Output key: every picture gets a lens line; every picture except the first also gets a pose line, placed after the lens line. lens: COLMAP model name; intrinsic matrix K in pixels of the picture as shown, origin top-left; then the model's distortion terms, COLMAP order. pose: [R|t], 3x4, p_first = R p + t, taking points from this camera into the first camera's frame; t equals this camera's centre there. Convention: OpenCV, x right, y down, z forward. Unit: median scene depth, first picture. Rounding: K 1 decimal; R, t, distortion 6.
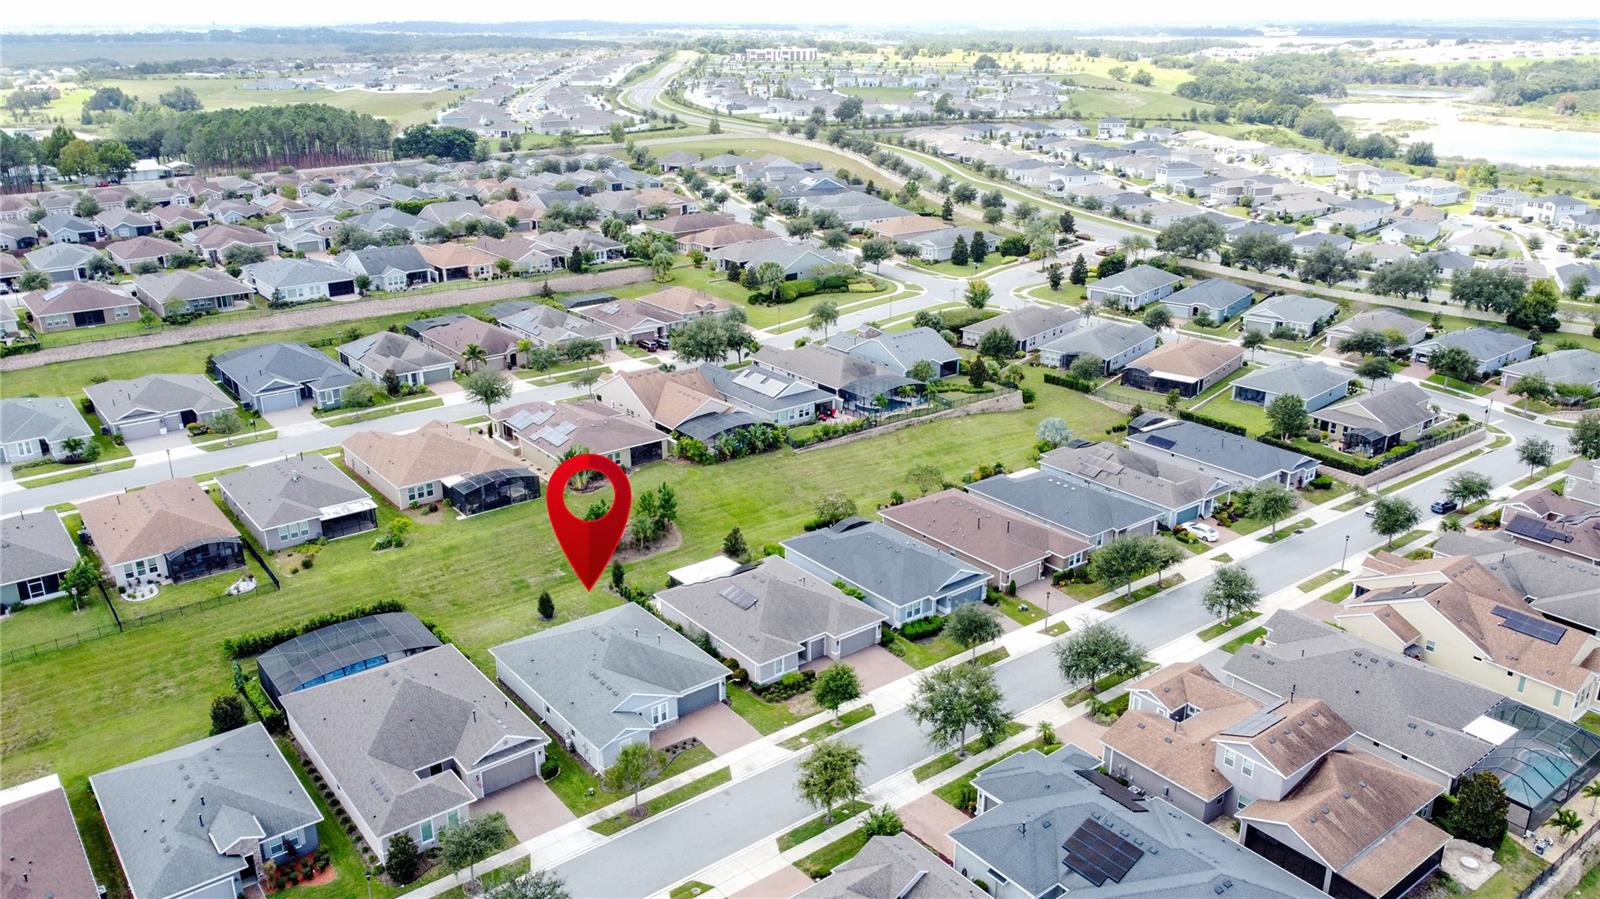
lens RADIAL K [[1198.3, 0, 800.0], [0, 1198.3, 449.5], [0, 0, 1]] dist [-0.005074, -0.008848]
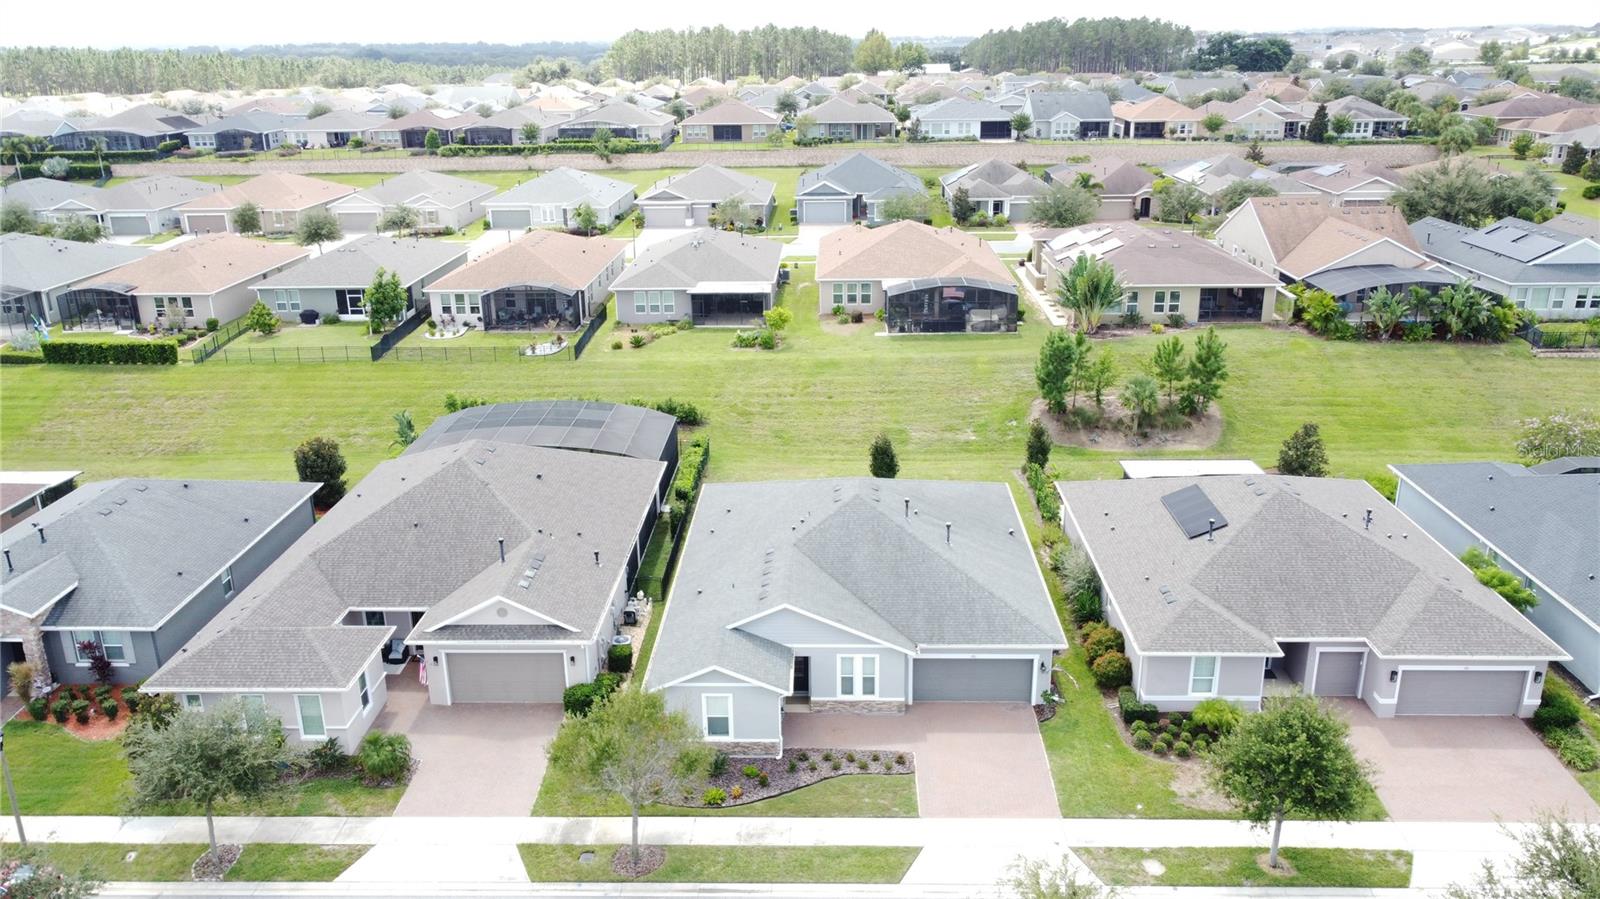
lens RADIAL K [[1203.4, 0, 800.0], [0, 1203.4, 449.5], [0, 0, 1]] dist [-0.007136, -0.007999]
pose [[0.766728, 0.198480, -0.610519, 0.071662], [-0.204139, 0.977023, 0.061260, 0.070499], [0.608650, 0.077661, 0.789629, 0.381212]]
